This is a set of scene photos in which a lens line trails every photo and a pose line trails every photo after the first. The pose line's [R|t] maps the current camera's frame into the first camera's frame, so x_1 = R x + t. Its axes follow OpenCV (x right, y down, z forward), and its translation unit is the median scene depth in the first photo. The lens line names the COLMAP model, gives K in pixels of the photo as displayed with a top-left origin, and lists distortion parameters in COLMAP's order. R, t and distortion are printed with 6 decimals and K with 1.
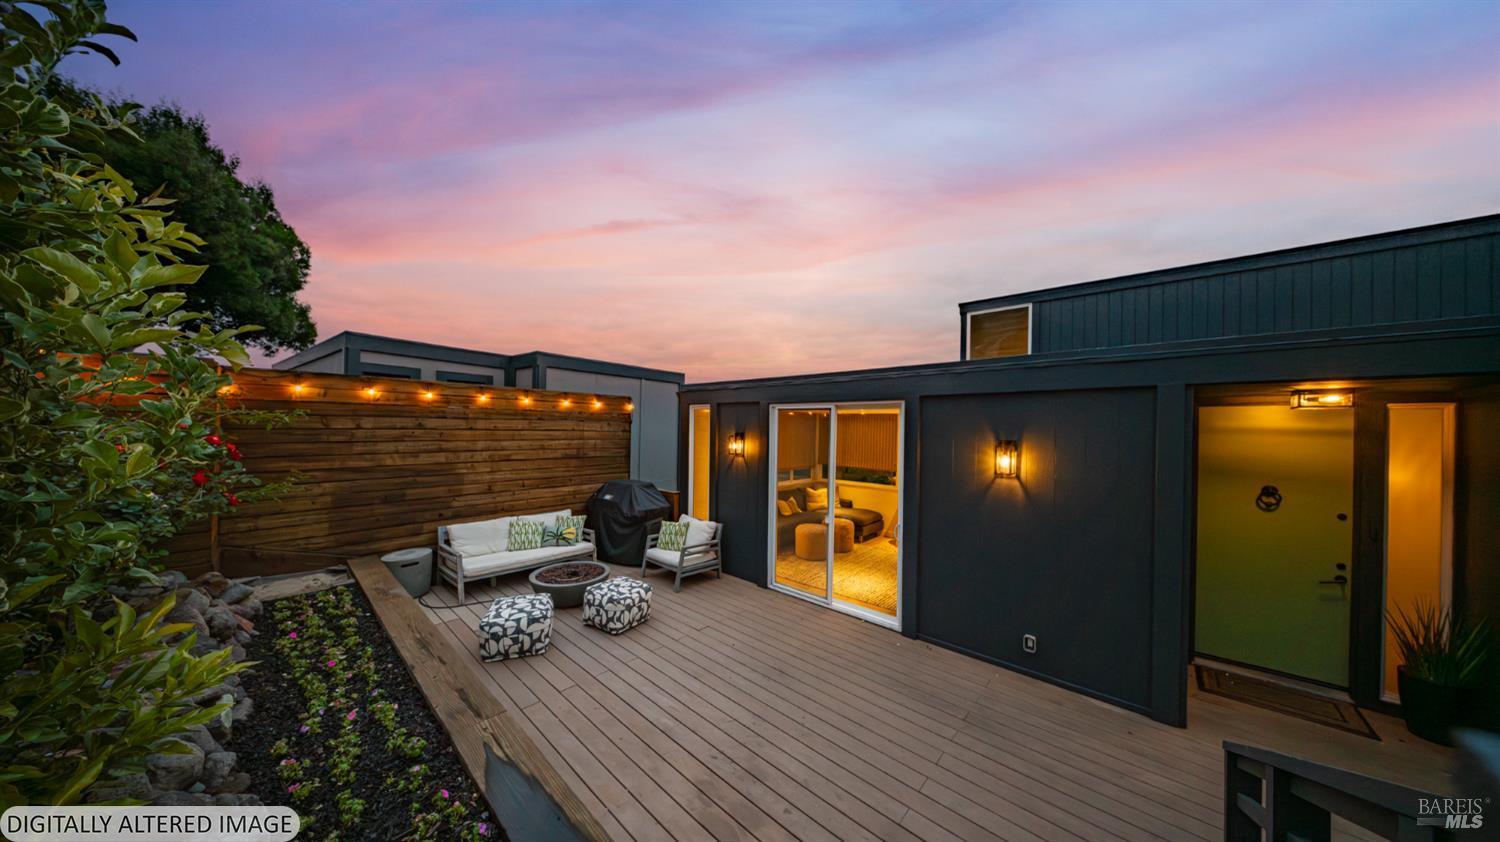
lens RADIAL K [[435.2, 0, 747.9], [0, 435.2, 429.6], [0, 0, 1]] dist [0.000188, -0.001333]
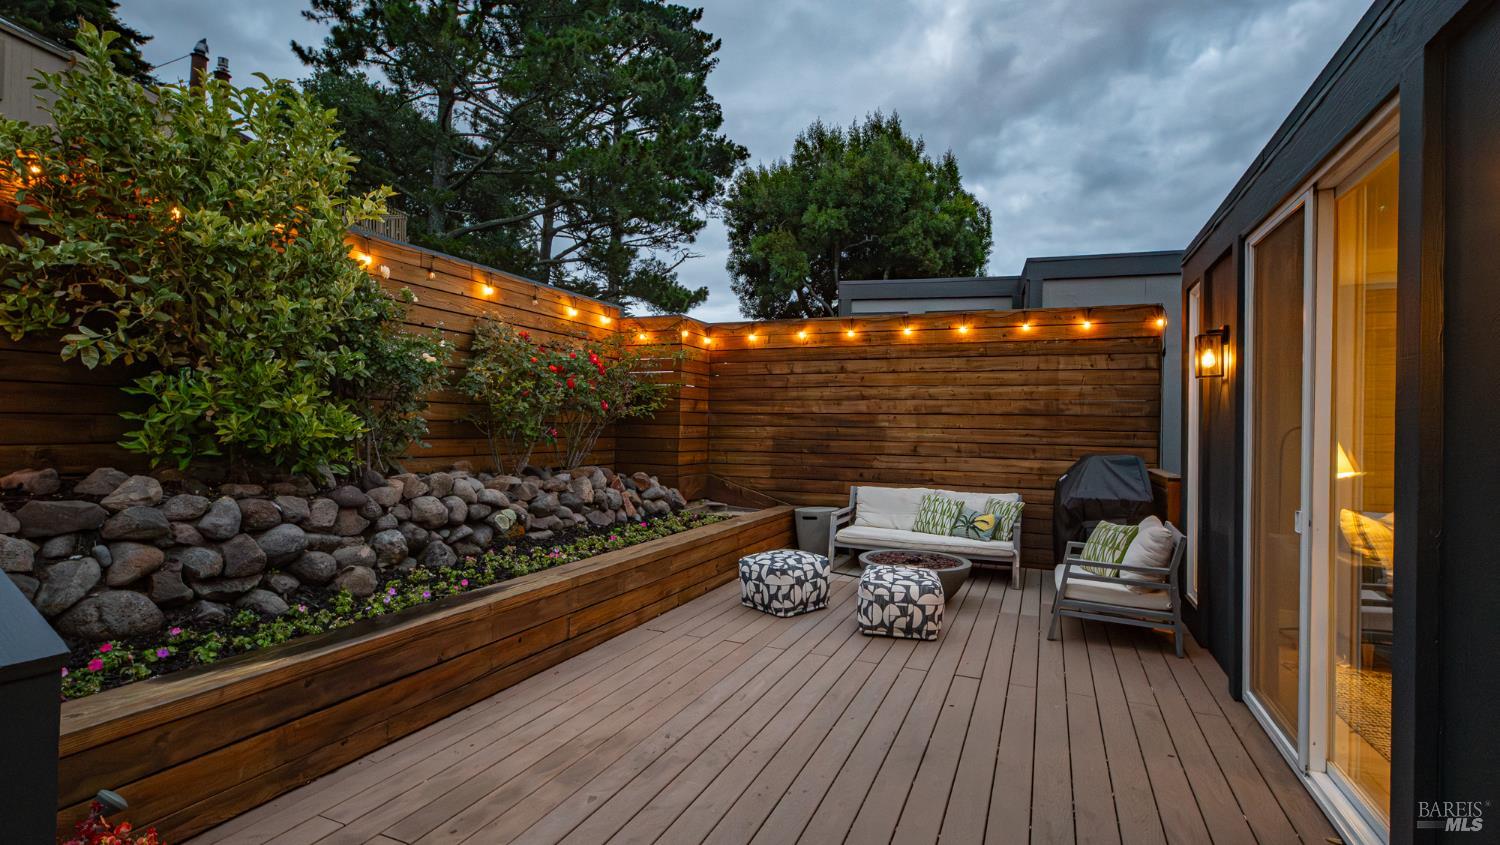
lens RADIAL K [[667.9, 0, 750.0], [0, 667.9, 422.5], [0, 0, 1]] dist [0.001793, 0.000002]
pose [[0.358987, -0.002288, -0.933340, 0.418143], [-0.007470, 0.999958, -0.005325, 0.103235], [0.933313, 0.008884, 0.358955, 0.334101]]
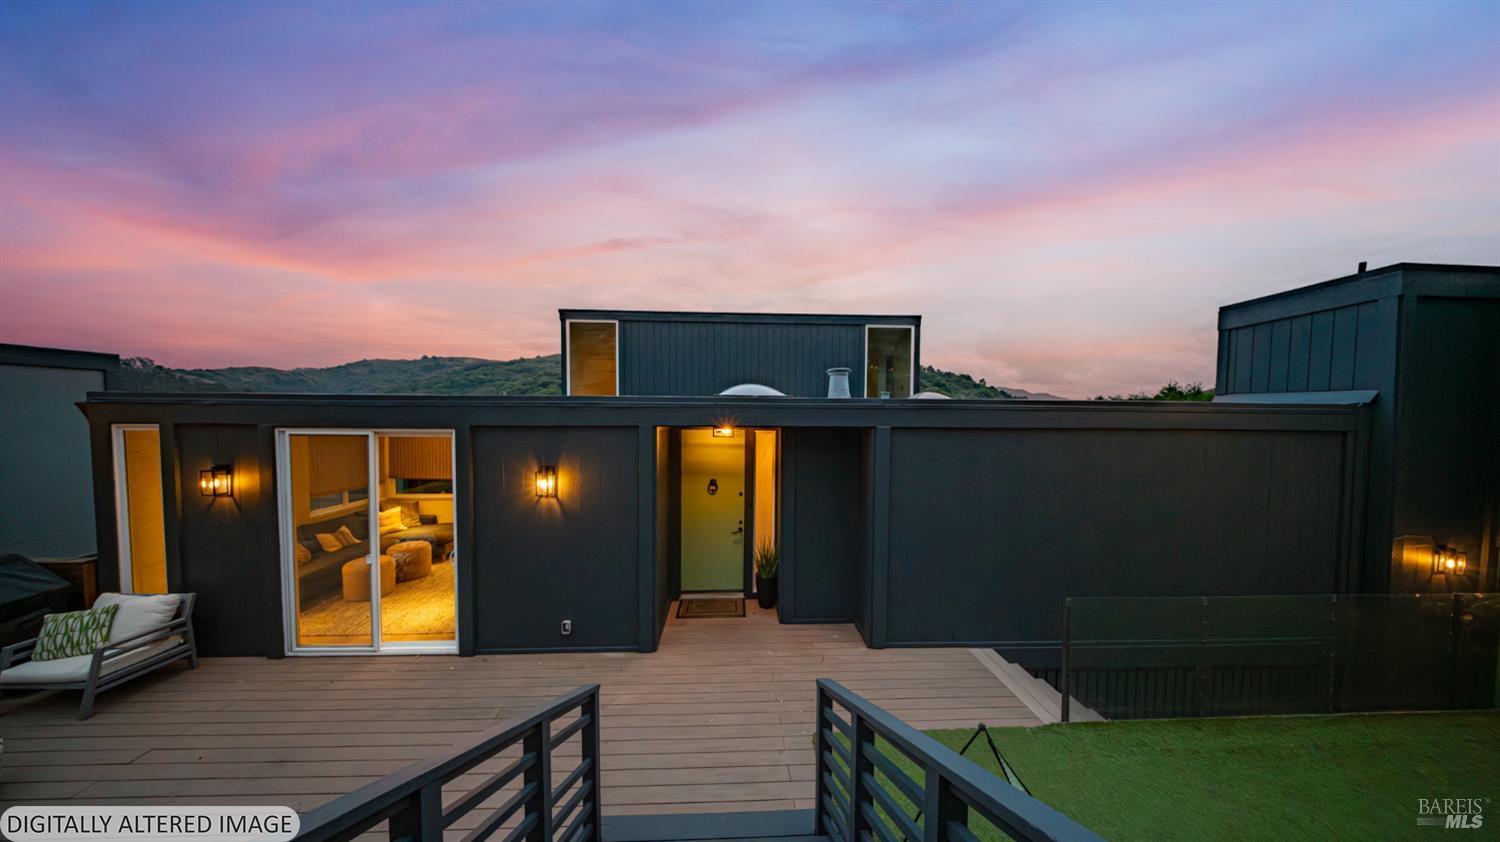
lens RADIAL K [[435.2, 0, 747.9], [0, 435.2, 429.6], [0, 0, 1]] dist [0.000188, -0.001333]
pose [[0.709588, -0.039942, 0.703484, 0.101084], [0.006442, 0.998718, 0.050207, -0.086551], [-0.704587, -0.031094, 0.708936, -0.151492]]
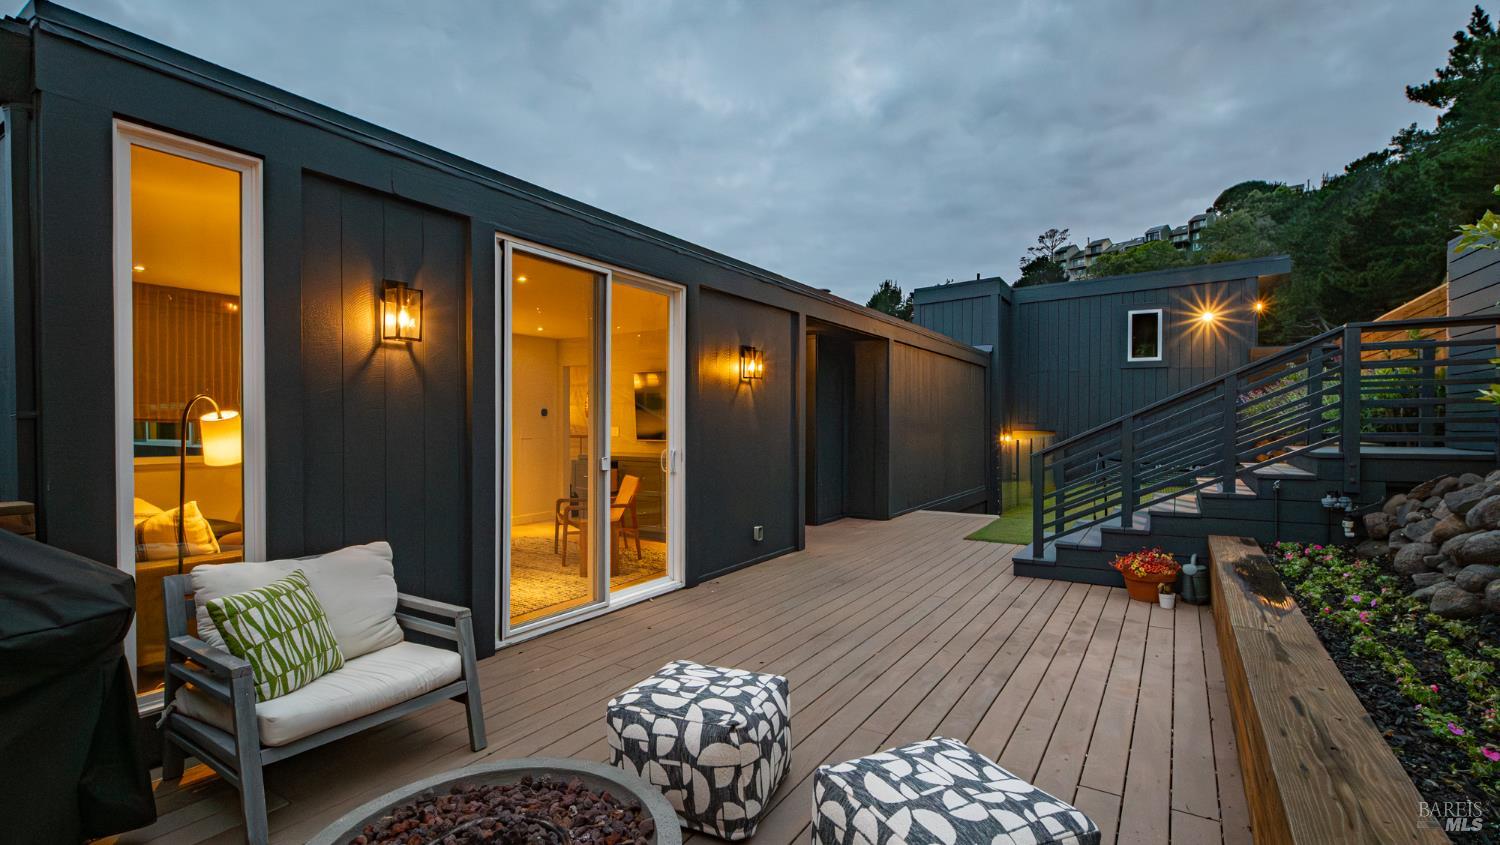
lens RADIAL K [[682.5, 0, 740.8], [0, 682.5, 425.0], [0, 0, 1]] dist [0.013790, 0.000033]
pose [[-0.173498, -0.018611, 0.984658, -0.648200], [-0.003715, 0.999827, 0.018243, 0.117450], [-0.984827, -0.000492, -0.173537, 0.843064]]
